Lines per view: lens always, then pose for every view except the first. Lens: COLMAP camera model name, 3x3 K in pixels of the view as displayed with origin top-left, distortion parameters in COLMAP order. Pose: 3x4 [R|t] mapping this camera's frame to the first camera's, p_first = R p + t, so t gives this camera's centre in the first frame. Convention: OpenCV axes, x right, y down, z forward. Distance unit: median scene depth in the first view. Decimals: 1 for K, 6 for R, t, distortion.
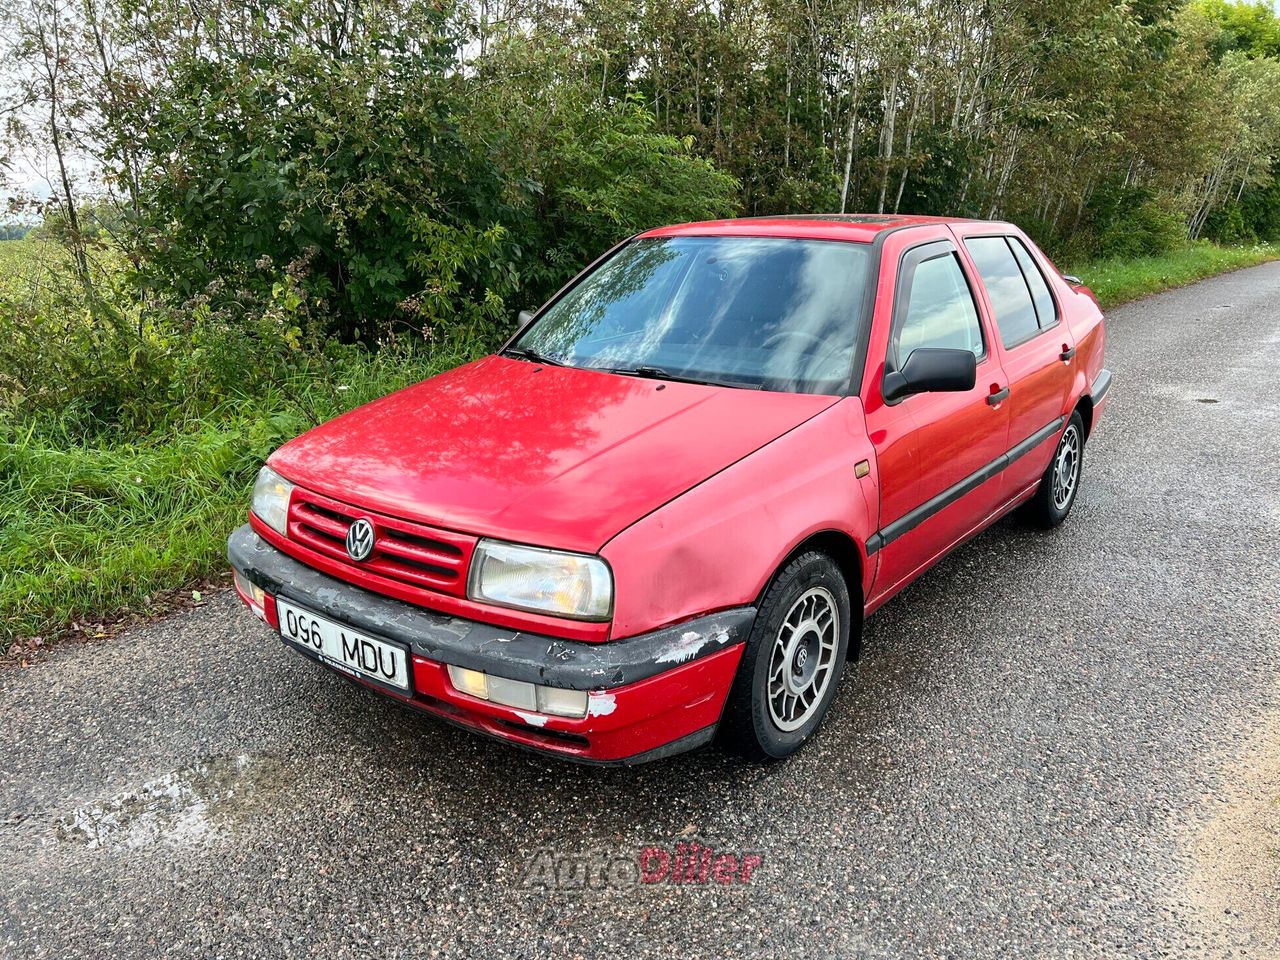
lens RADIAL K [[968.6, 0, 631.6], [0, 968.6, 498.6], [0, 0, 1]] dist [0.035638, -0.043728]
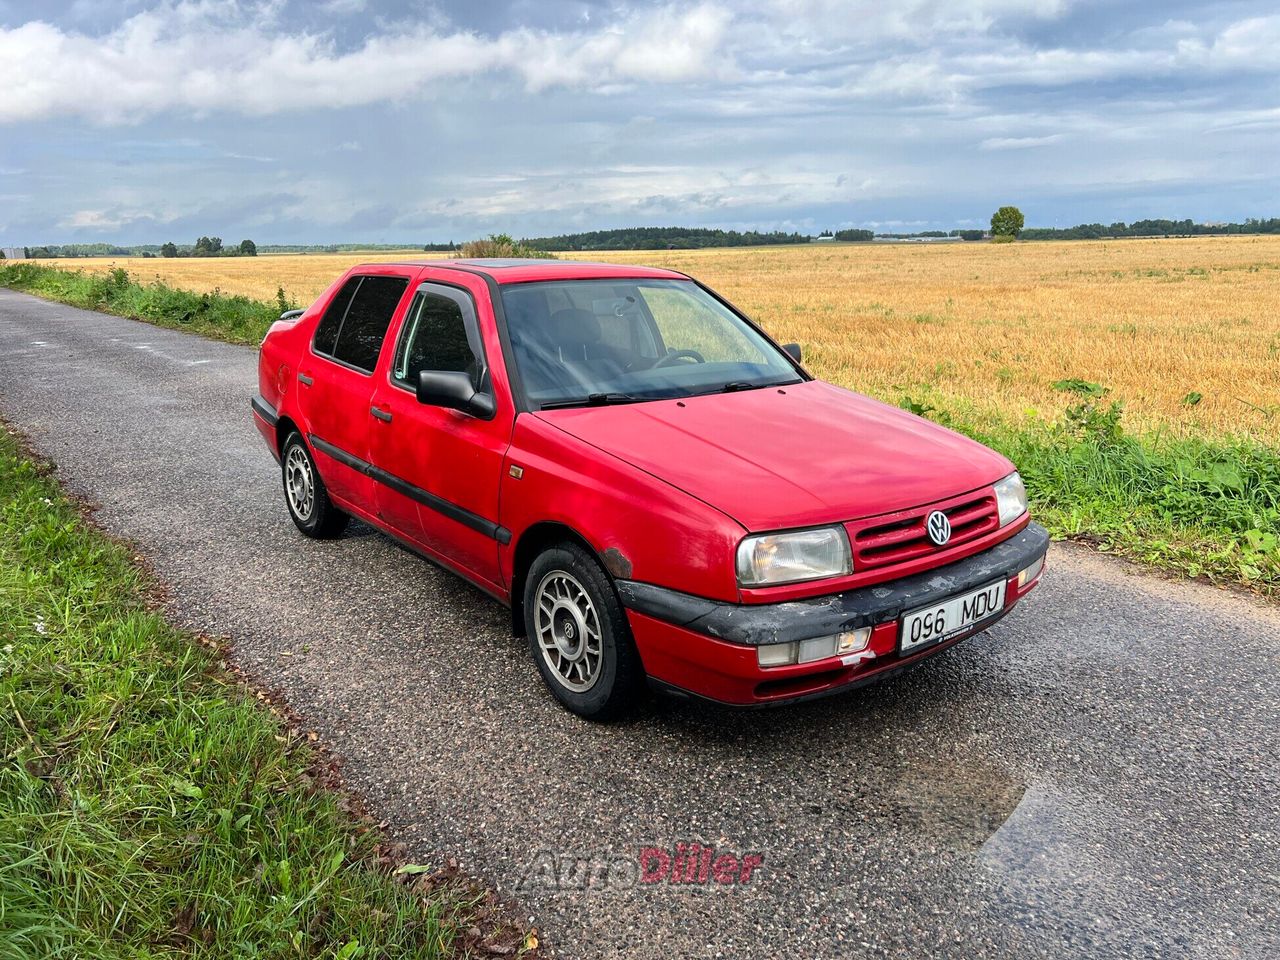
lens RADIAL K [[964.0, 0, 658.5], [0, 964.0, 476.0], [0, 0, 1]] dist [0.040988, -0.058150]
pose [[0.219501, -0.218932, 0.950730, -1.038957], [0.267424, 0.950673, 0.157178, -0.211026], [-0.938245, 0.219747, 0.267221, 0.689819]]
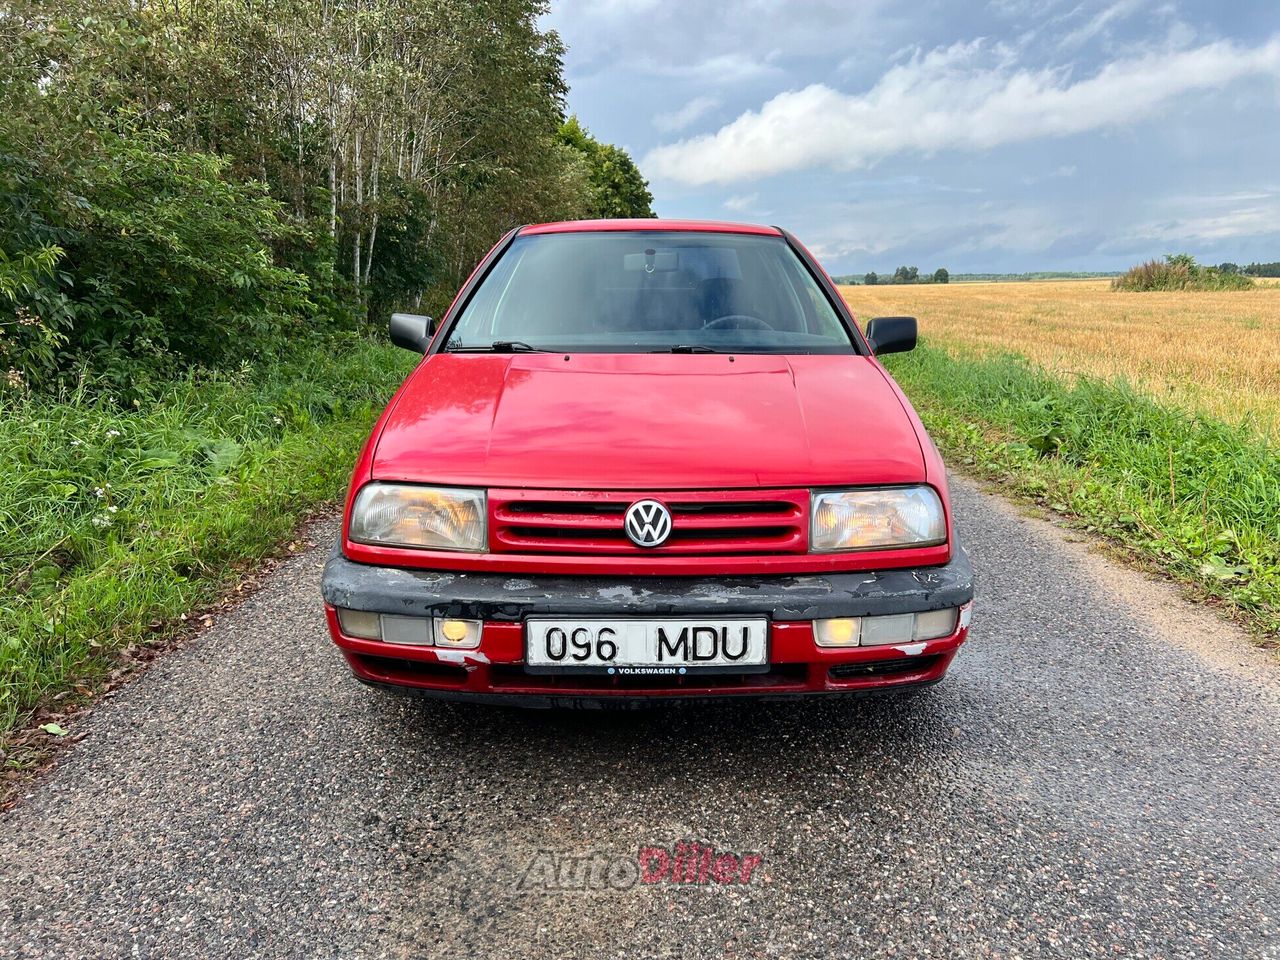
lens RADIAL K [[964.0, 0, 658.5], [0, 964.0, 476.0], [0, 0, 1]] dist [0.040988, -0.058150]
pose [[0.781749, -0.123876, 0.611166, -0.562431], [0.172583, 0.984768, -0.021152, 0.014179], [-0.599237, 0.122012, 0.791220, 0.200856]]
